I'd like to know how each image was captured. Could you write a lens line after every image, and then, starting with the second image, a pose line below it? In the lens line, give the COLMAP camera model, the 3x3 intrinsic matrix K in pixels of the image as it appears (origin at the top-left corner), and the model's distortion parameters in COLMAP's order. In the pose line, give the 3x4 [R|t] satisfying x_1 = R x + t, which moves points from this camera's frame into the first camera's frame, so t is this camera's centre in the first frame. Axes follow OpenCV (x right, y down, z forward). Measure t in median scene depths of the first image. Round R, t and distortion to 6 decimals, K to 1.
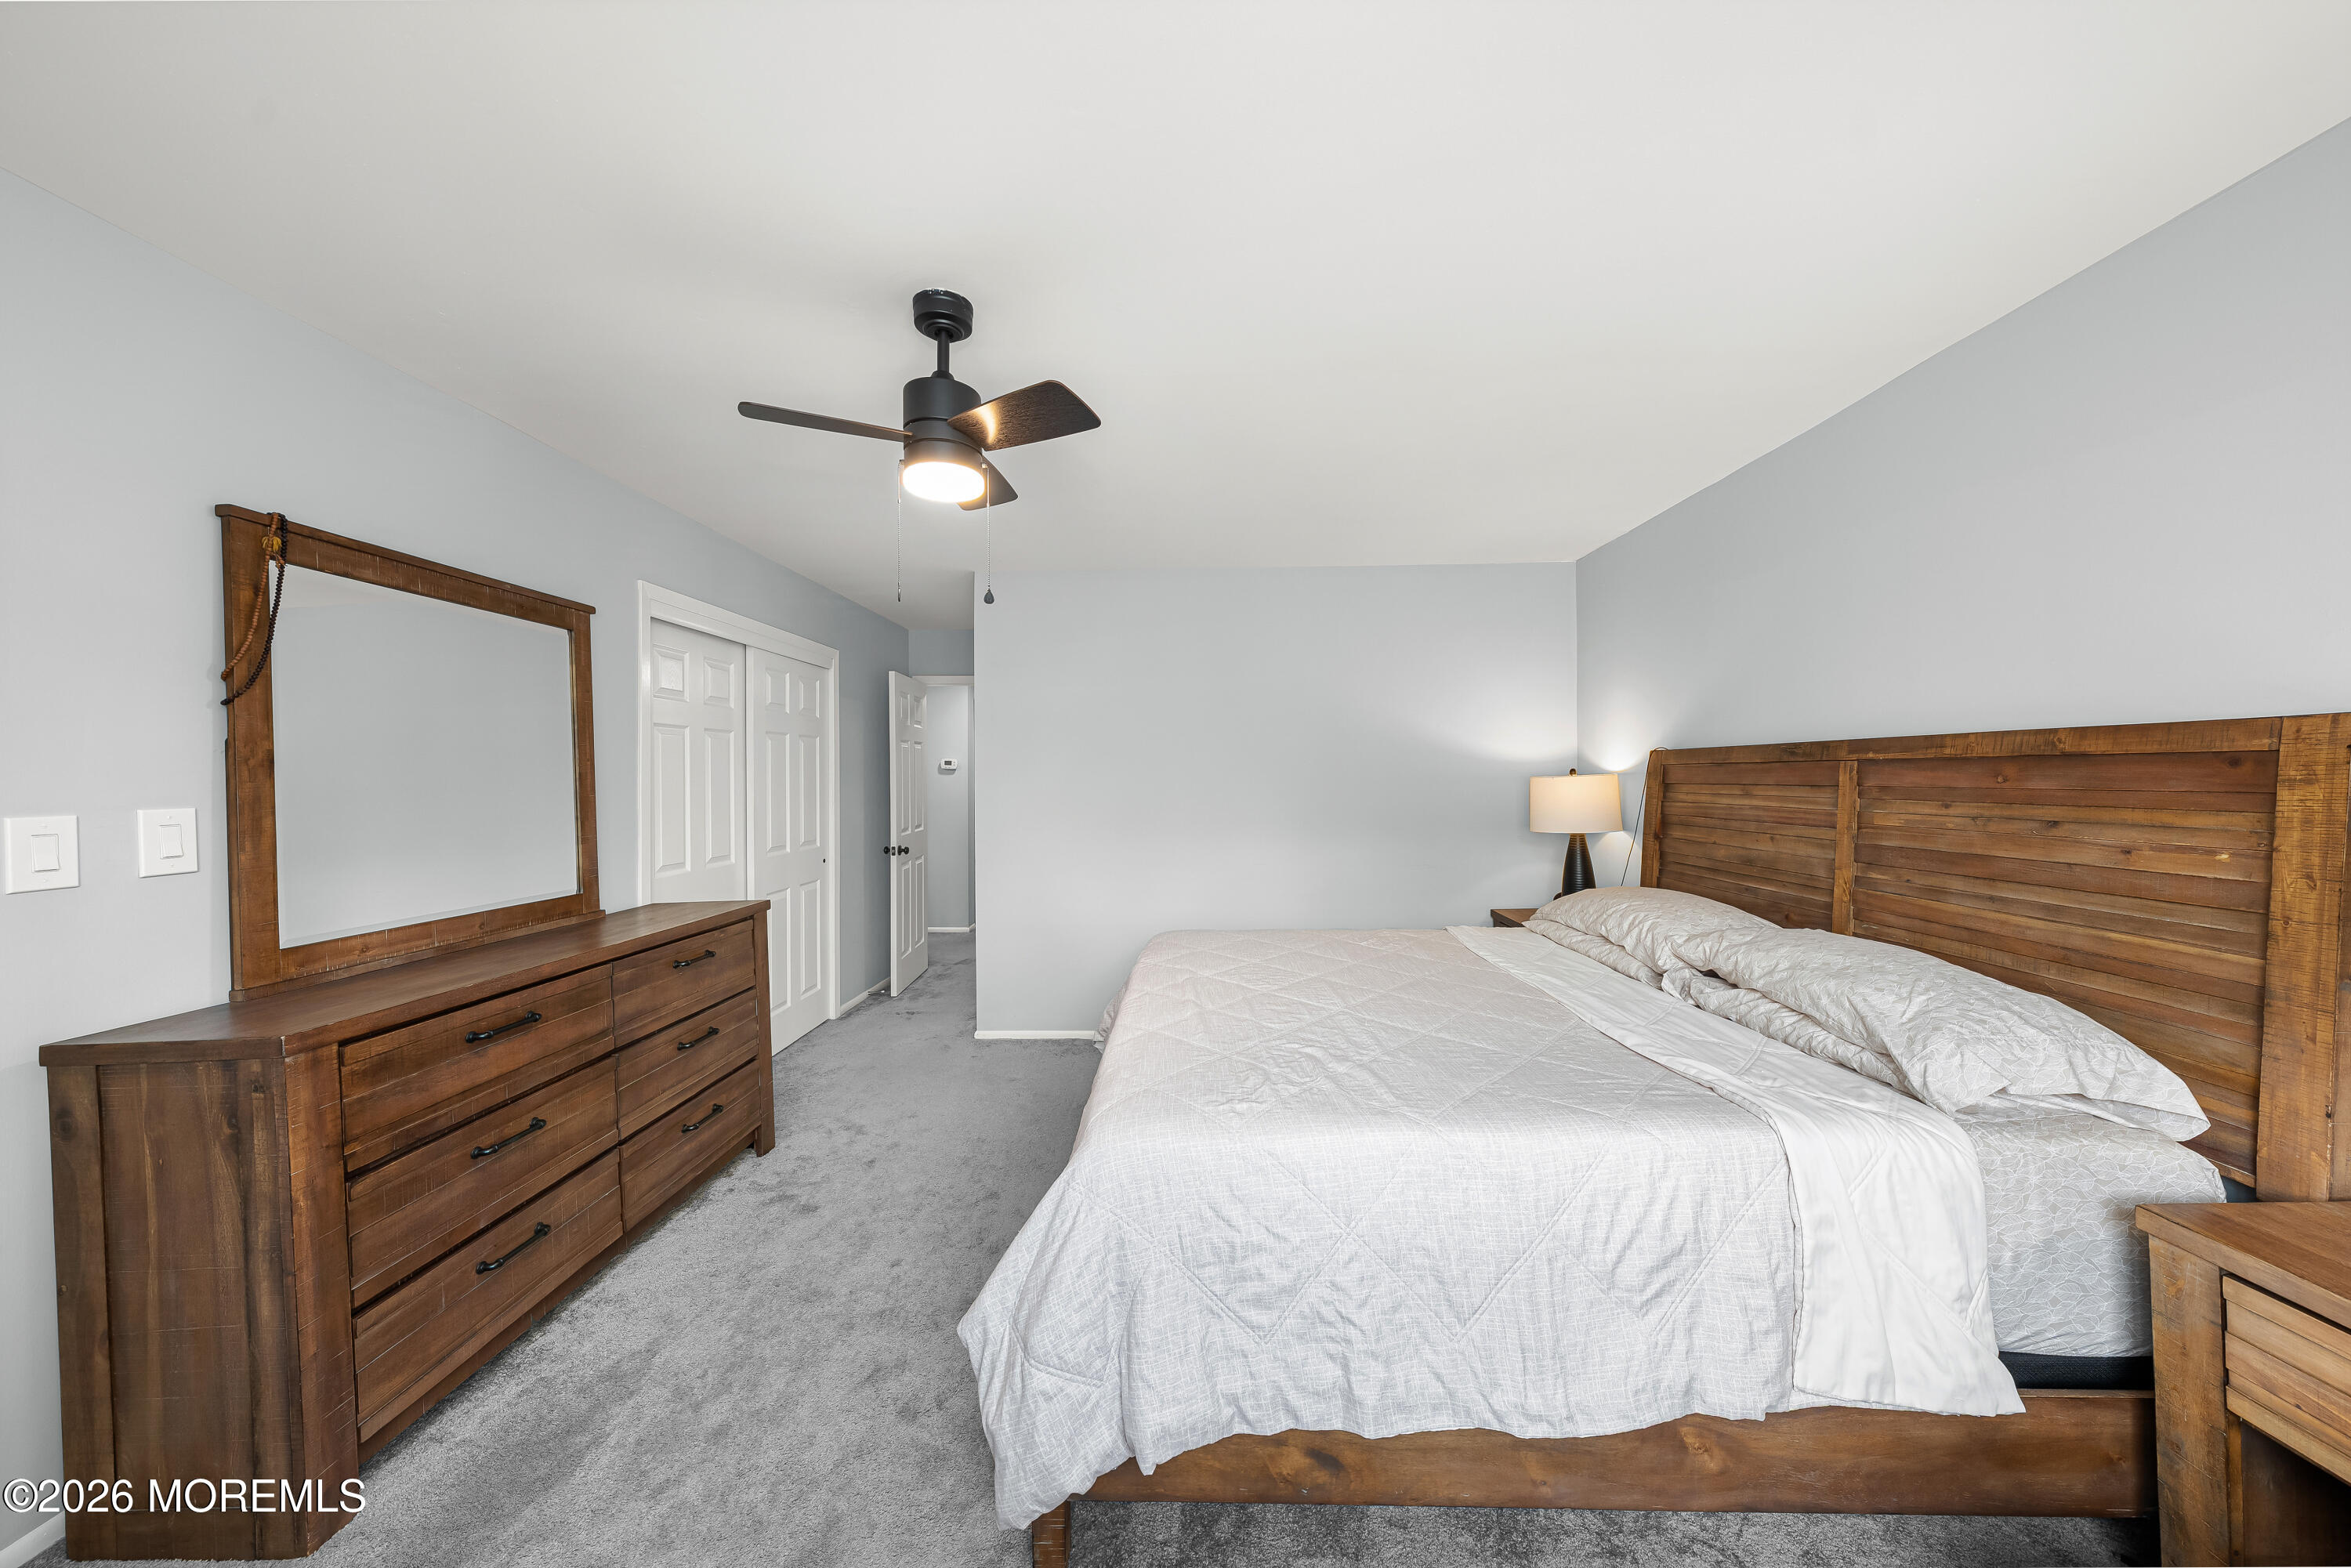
lens RADIAL K [[787.3, 0, 1177.2], [0, 787.3, 794.5], [0, 0, 1]] dist [-0.000389, -0.000047]
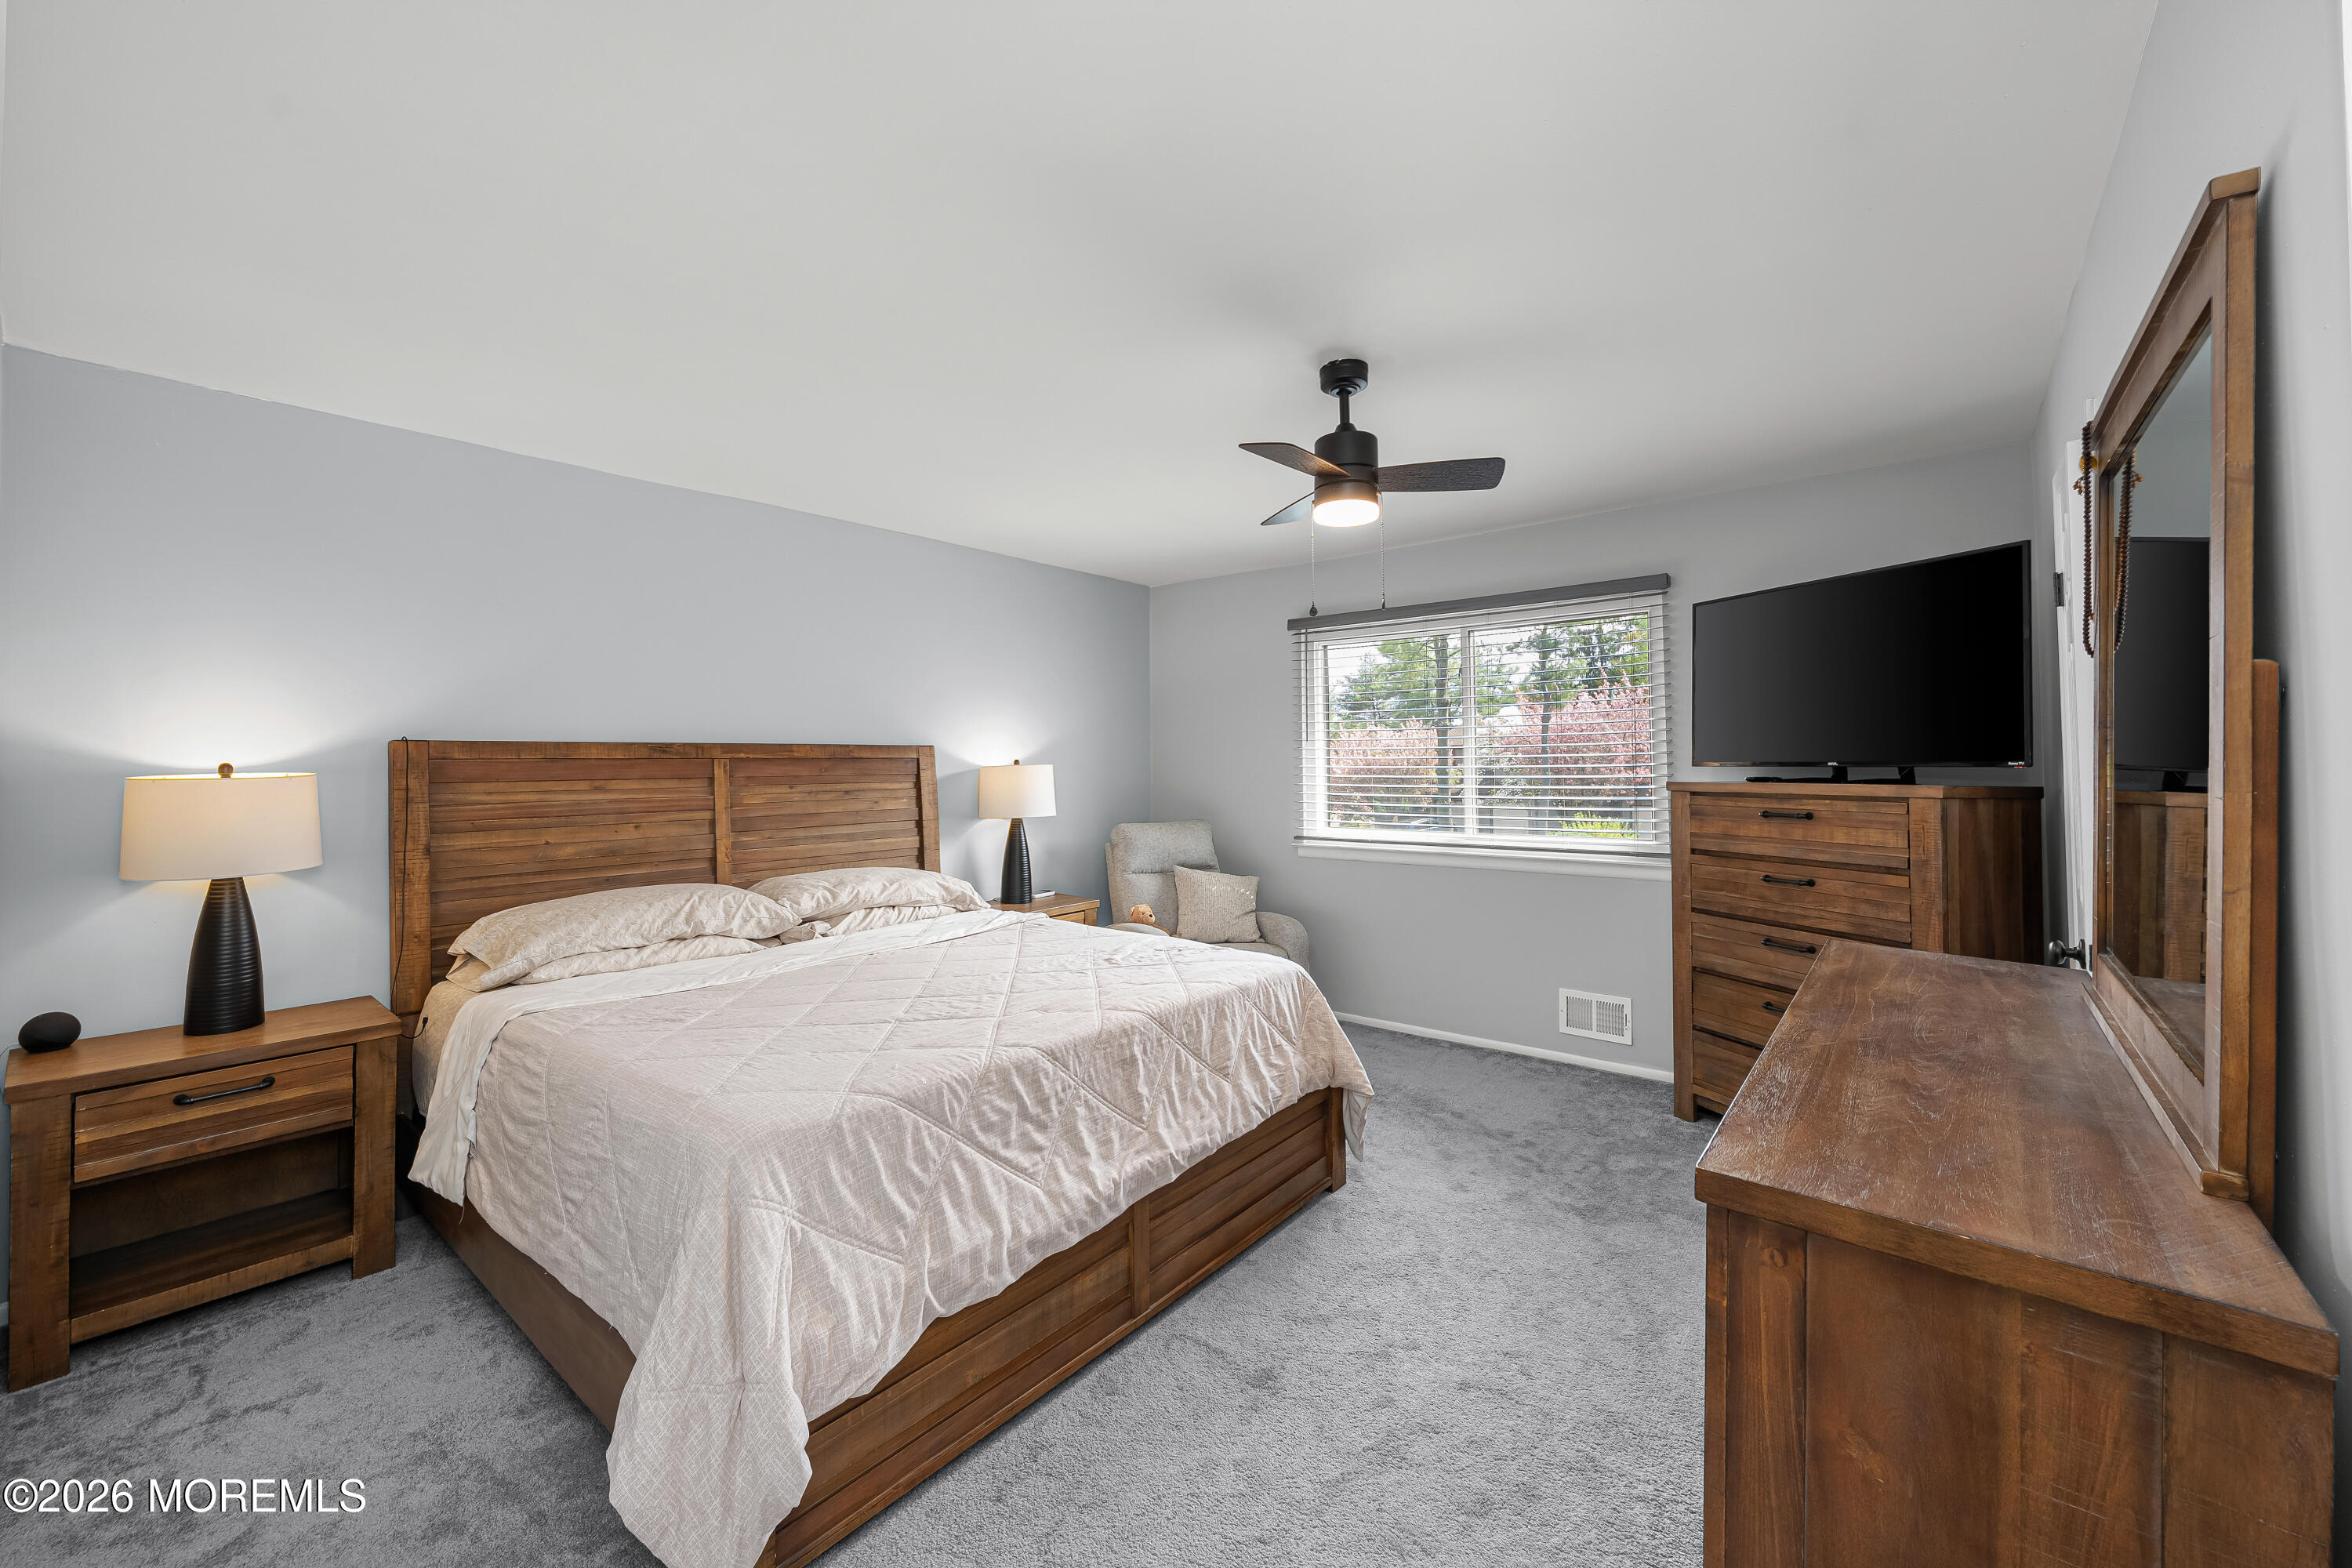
lens RADIAL K [[945.7, 0, 1164.8], [0, 945.7, 765.8], [0, 0, 1]] dist [-0.001116, -0.000108]
pose [[-0.783520, 0.008974, 0.621302, -0.803777], [0.027441, 0.999420, 0.020170, -0.044991], [-0.620761, 0.032853, -0.783312, 1.914337]]
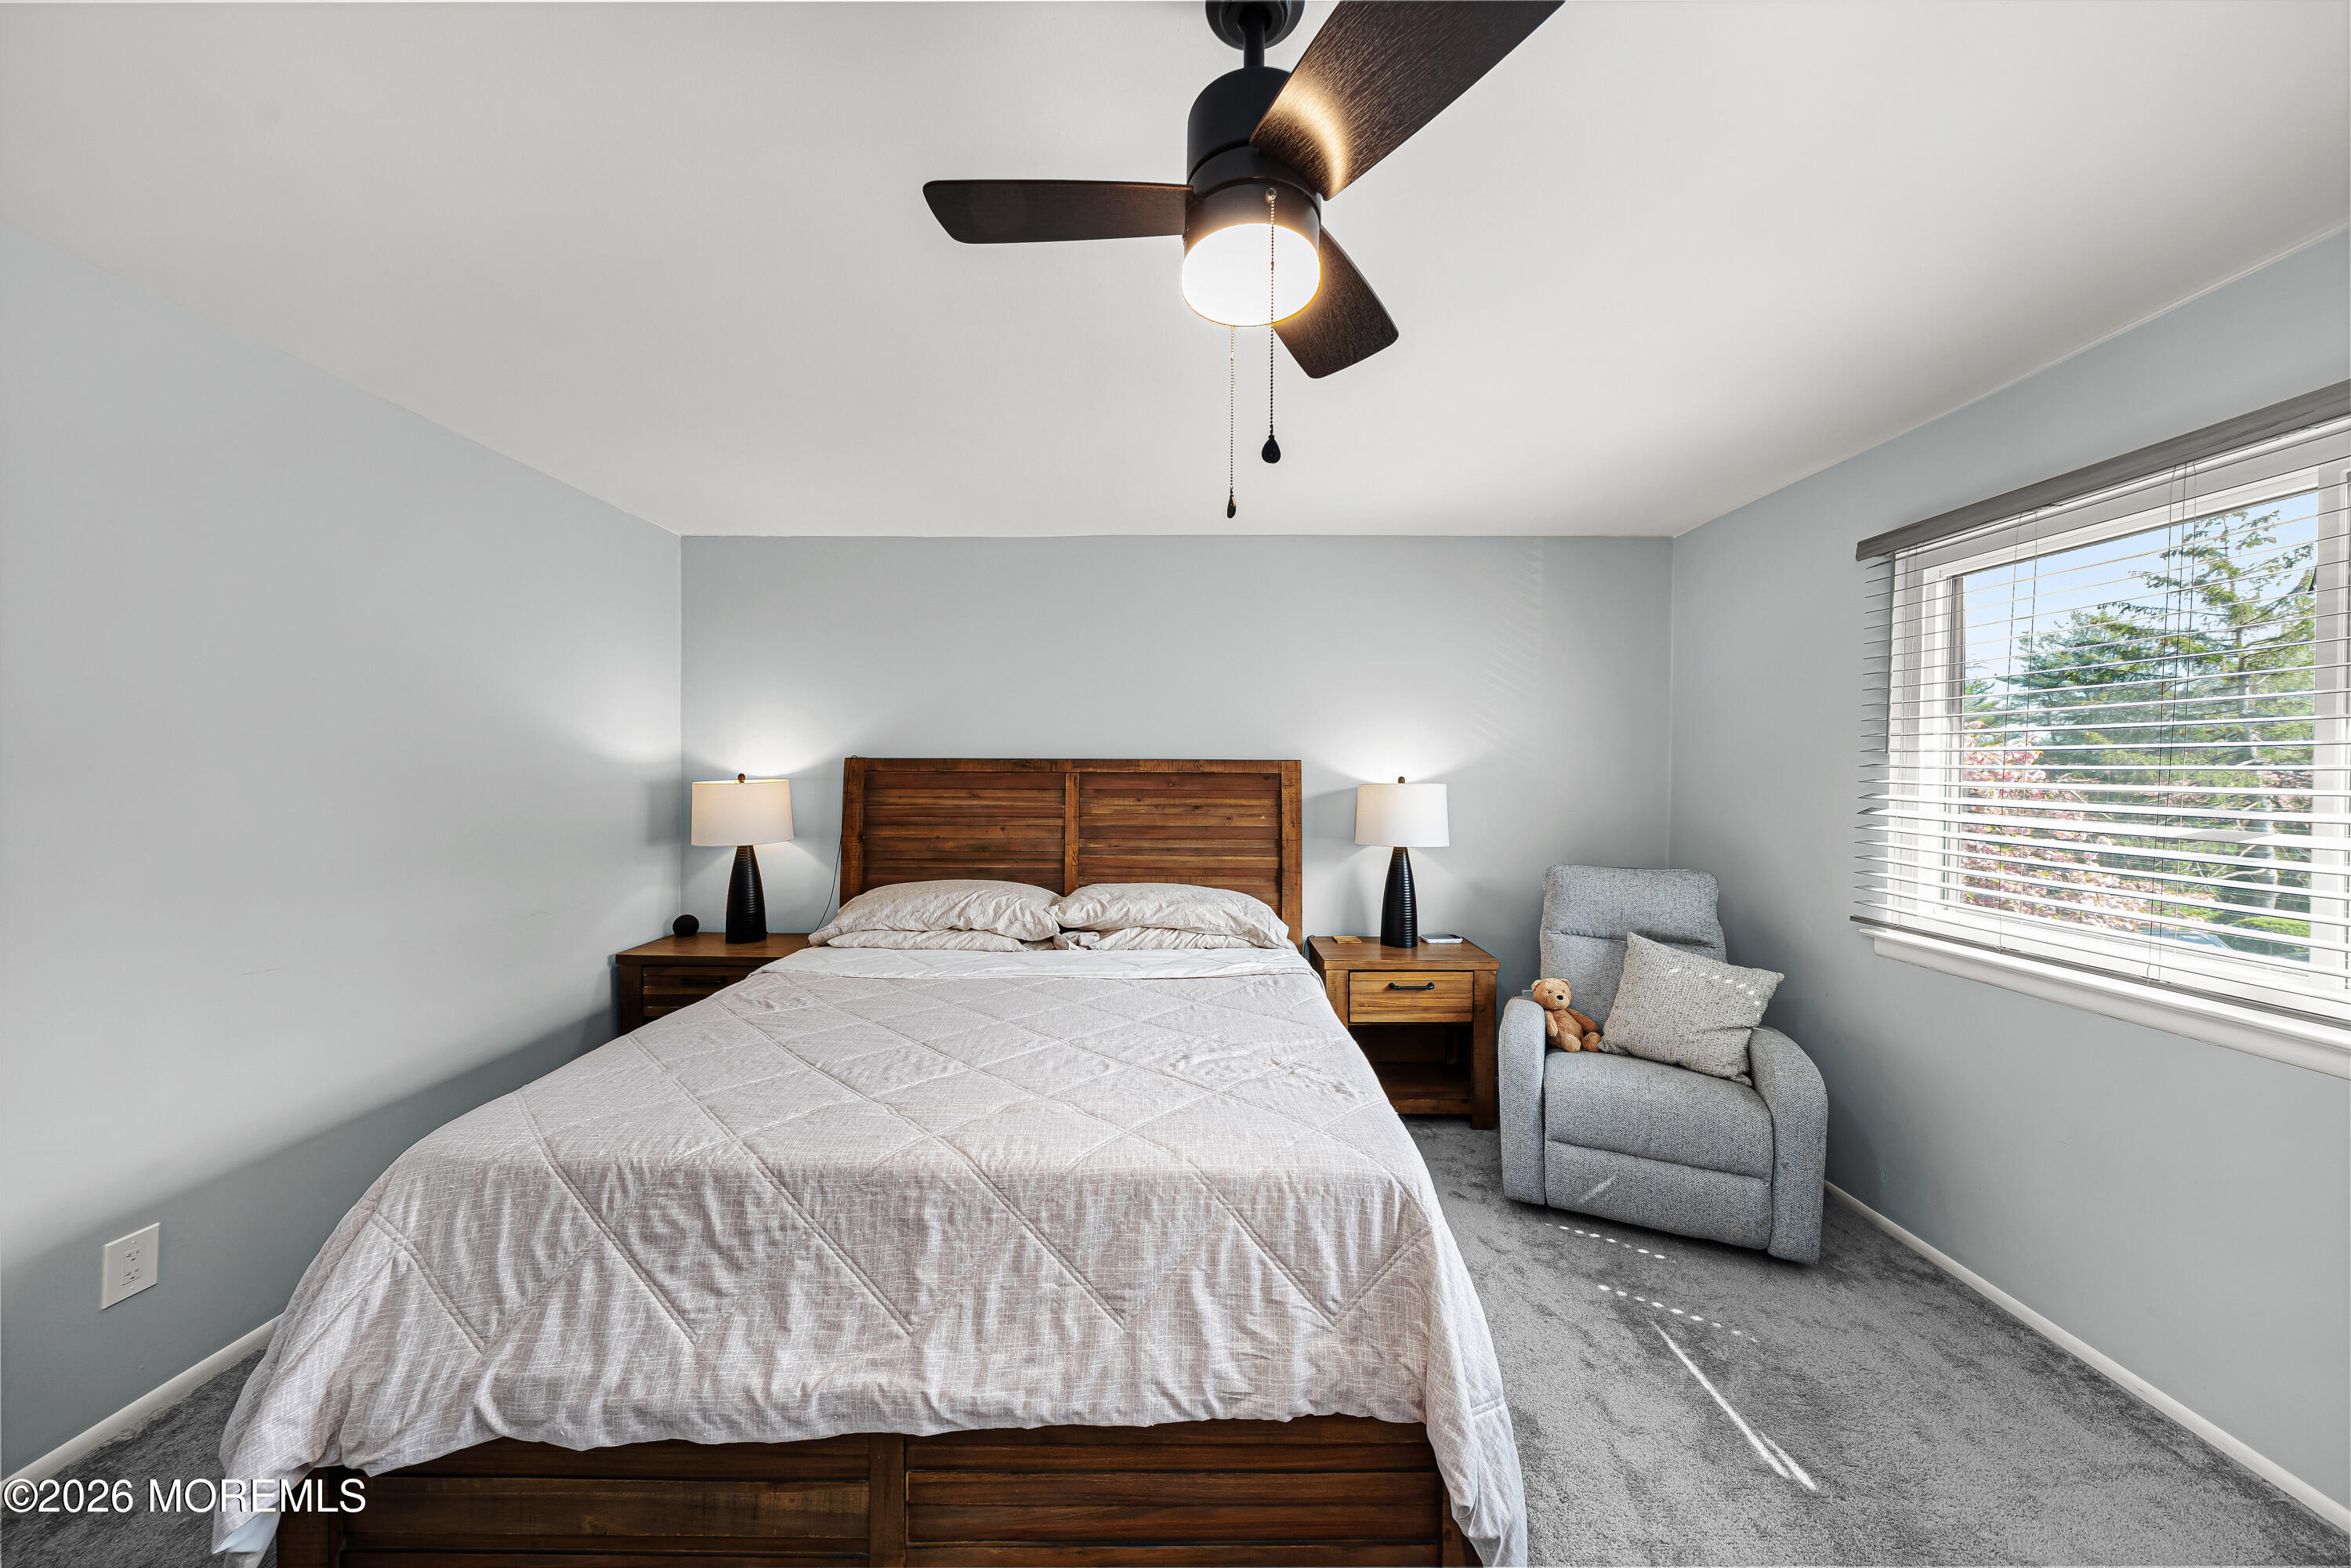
lens RADIAL K [[787.3, 0, 1177.2], [0, 787.3, 794.5], [0, 0, 1]] dist [-0.000389, -0.000047]
pose [[-0.007916, -0.028051, 0.999575, -0.711872], [0.019305, 0.999416, 0.028200, -0.042102], [-0.999782, 0.019520, -0.007370, 0.859940]]
